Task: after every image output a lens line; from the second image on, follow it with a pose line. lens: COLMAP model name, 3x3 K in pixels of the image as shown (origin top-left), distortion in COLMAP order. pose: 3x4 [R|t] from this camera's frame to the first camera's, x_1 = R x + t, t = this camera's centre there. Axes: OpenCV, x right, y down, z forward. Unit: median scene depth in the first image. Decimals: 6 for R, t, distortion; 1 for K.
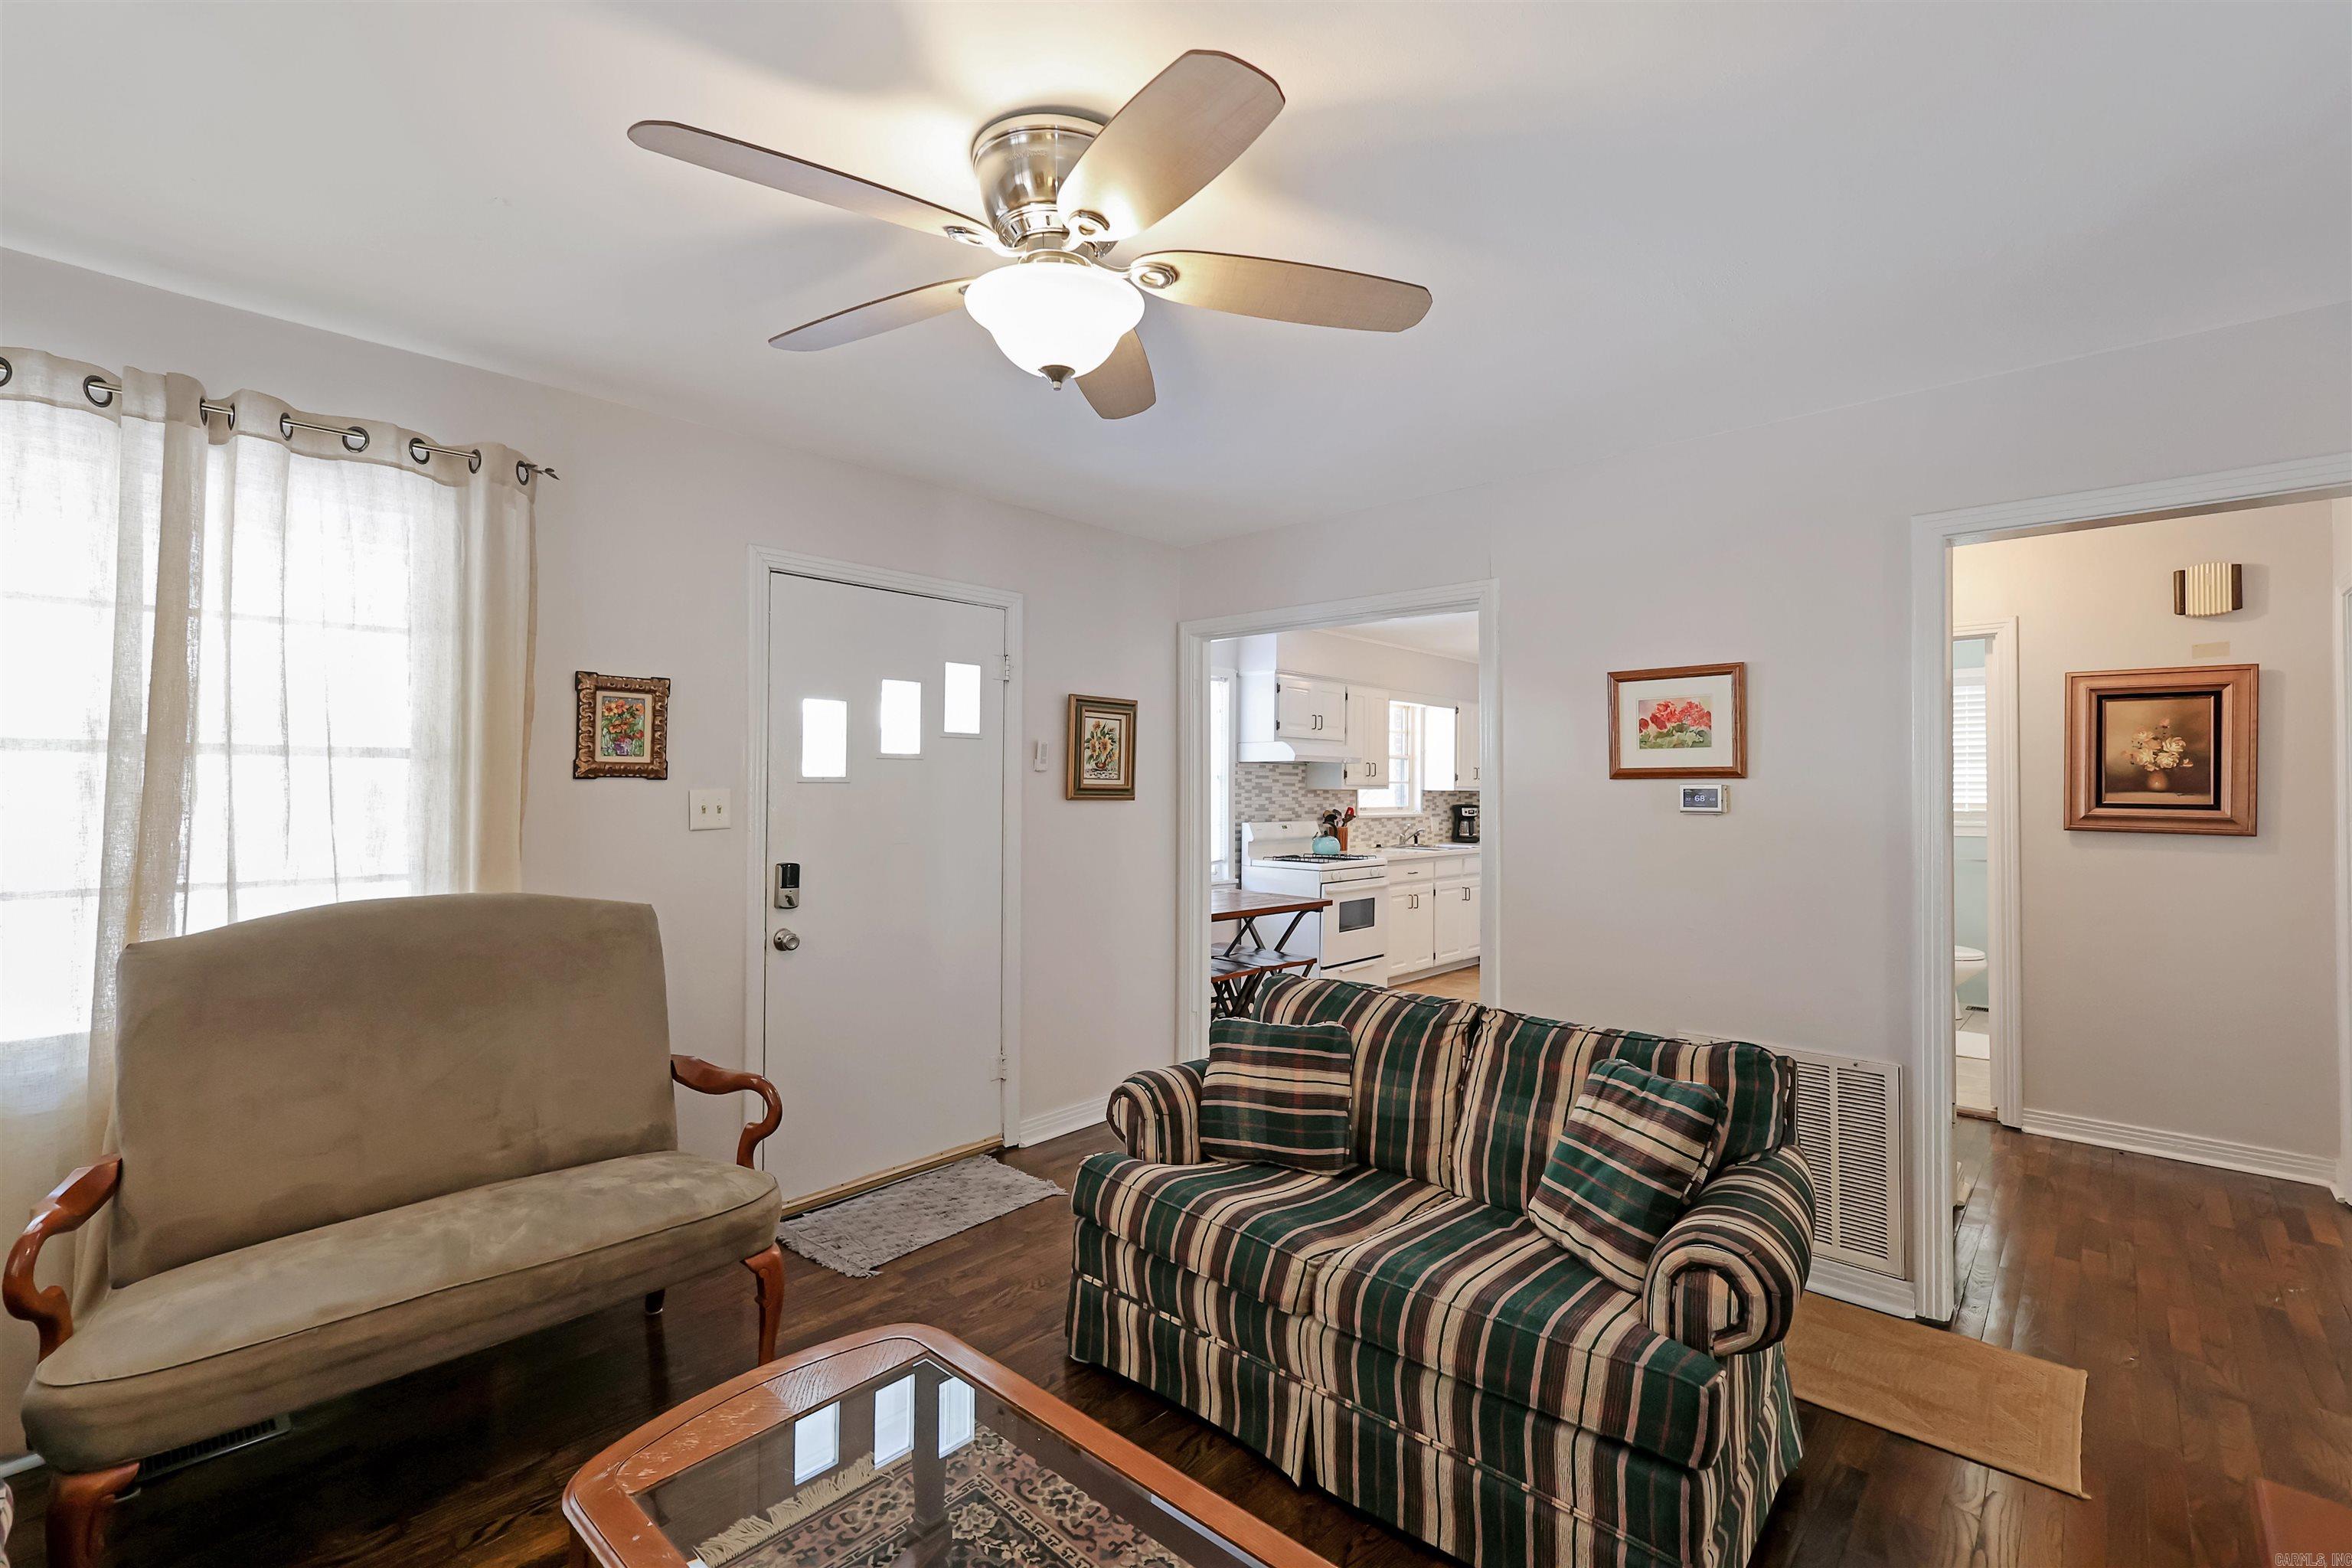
lens RADIAL K [[1080.1, 0, 1177.7], [0, 1080.1, 775.5], [0, 0, 1]] dist [-0.000042, 0.000004]
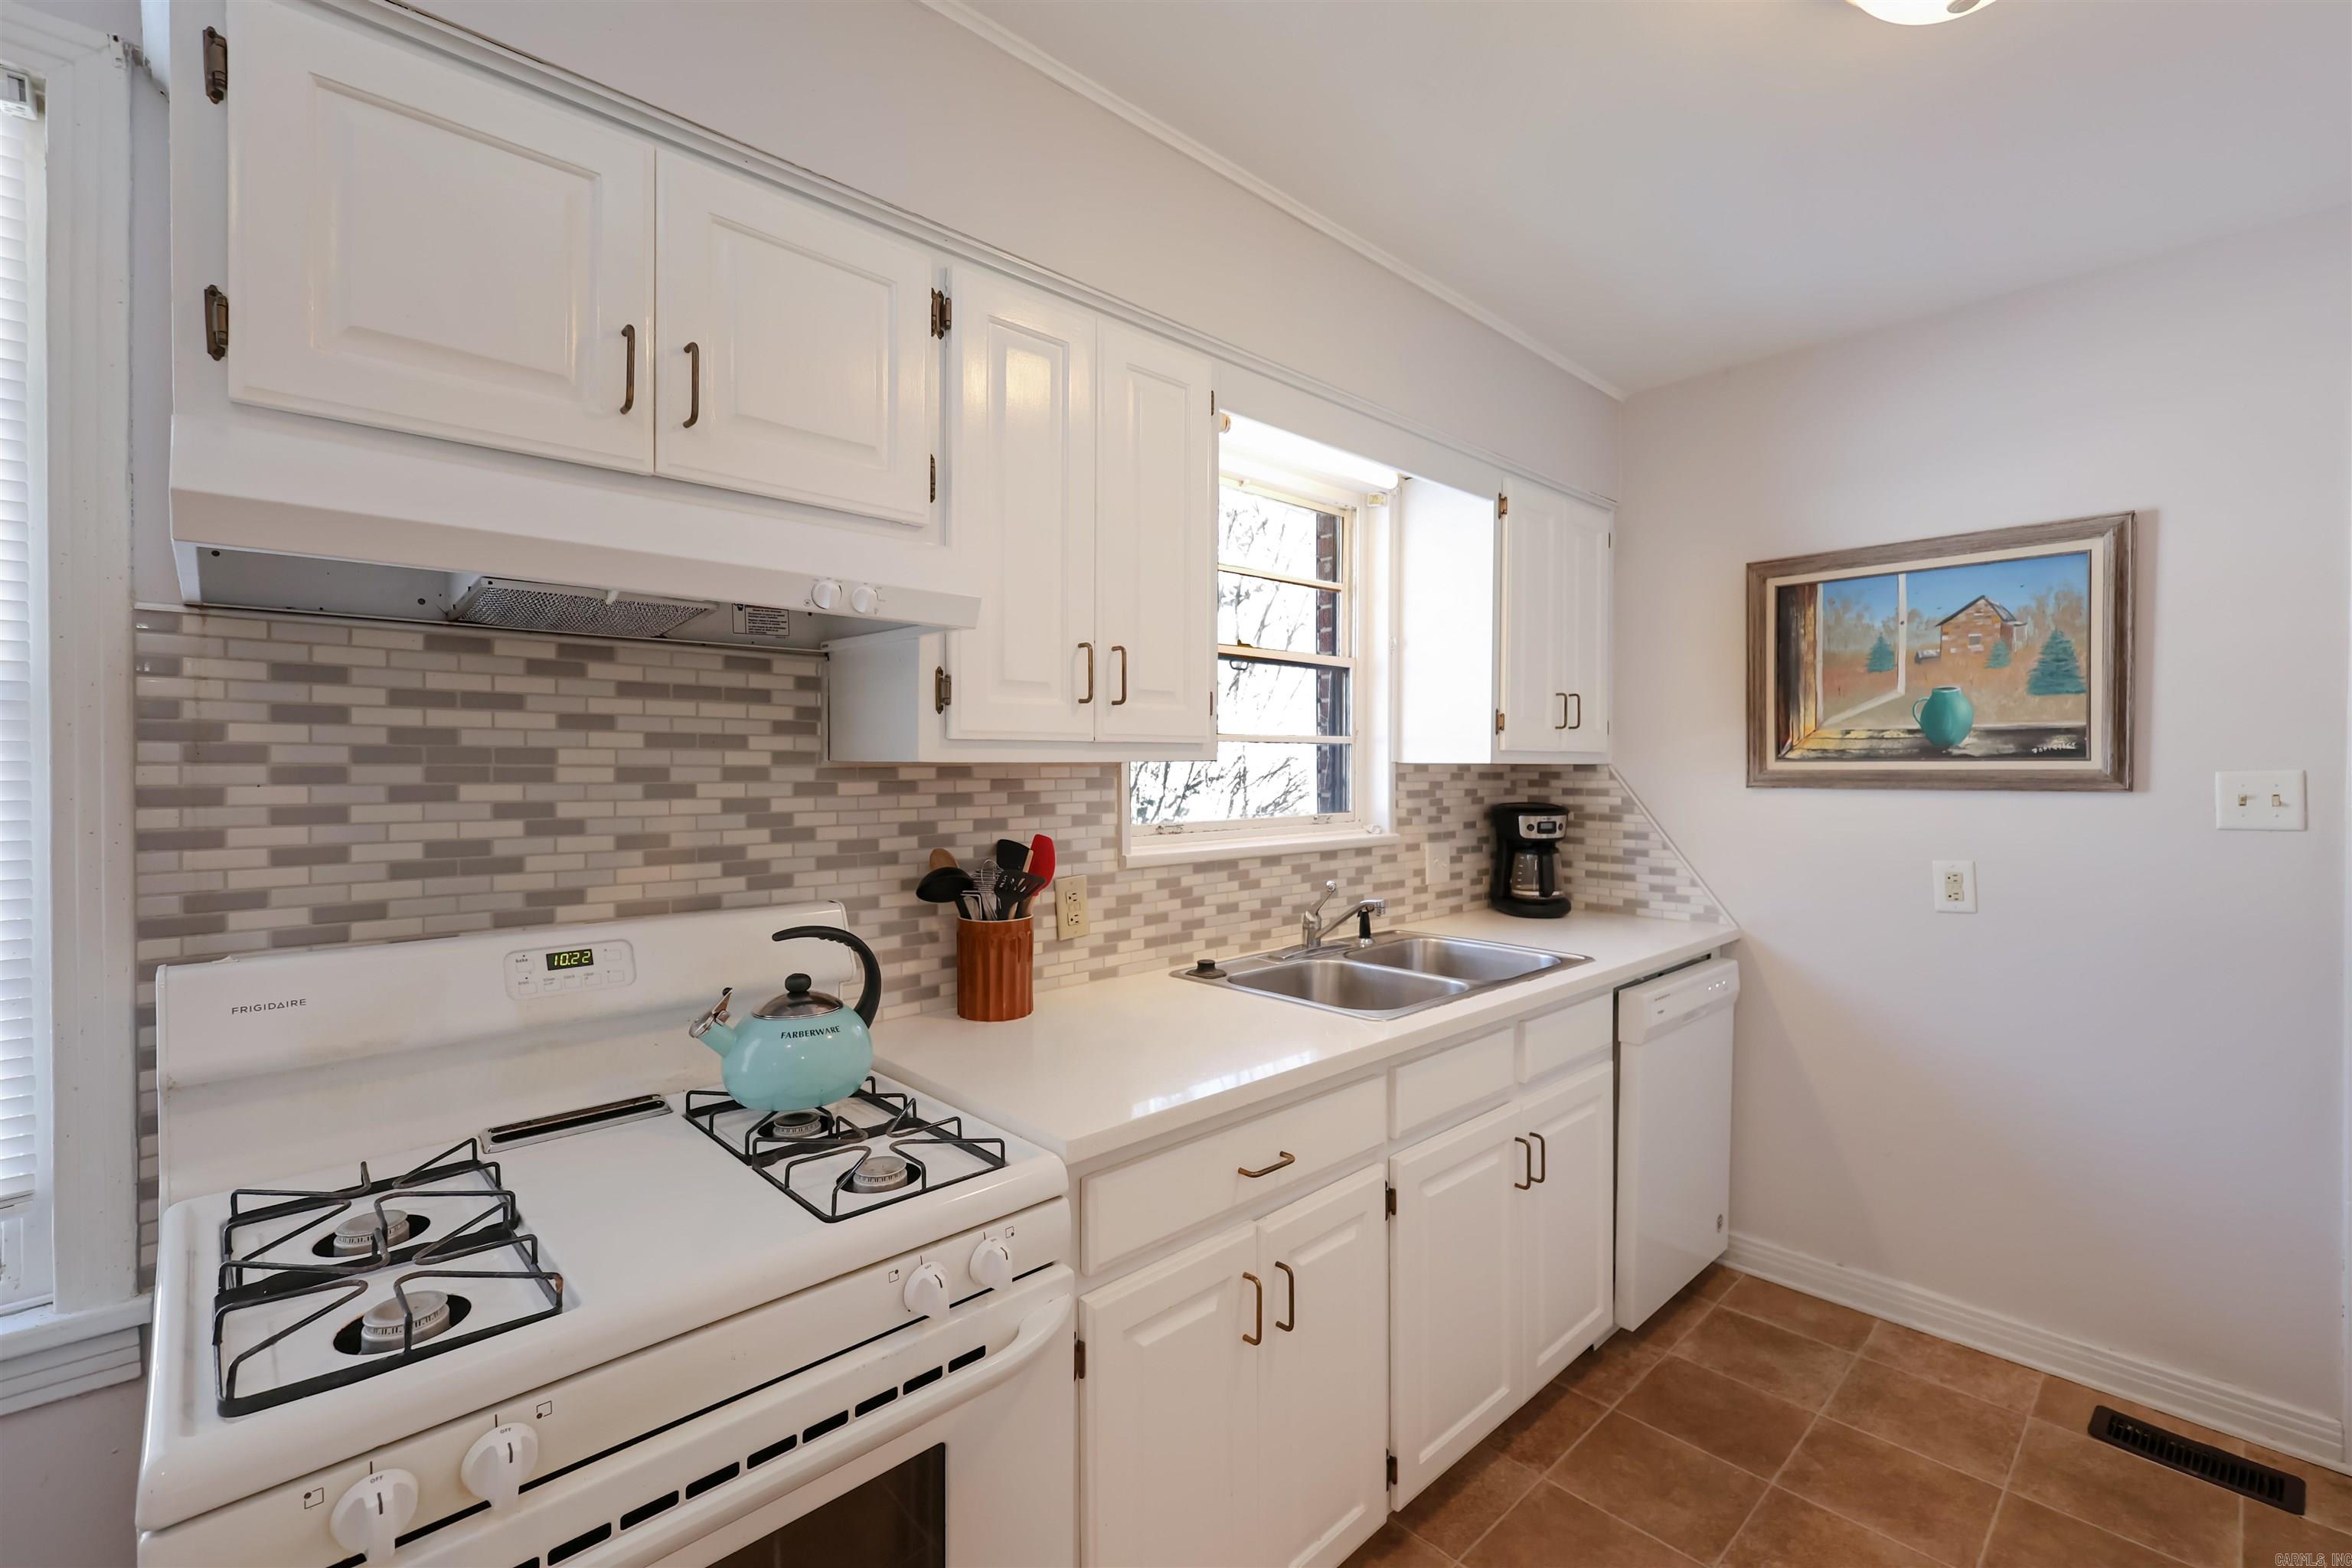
lens RADIAL K [[1023.4, 0, 1175.2], [0, 1023.4, 765.5], [0, 0, 1]] dist [0.000071, 0.000016]
pose [[0.997391, -0.007097, -0.071844, 0.182817], [0.007977, 0.999897, 0.011973, 0.009930], [0.071751, -0.012515, 0.997344, 0.686559]]
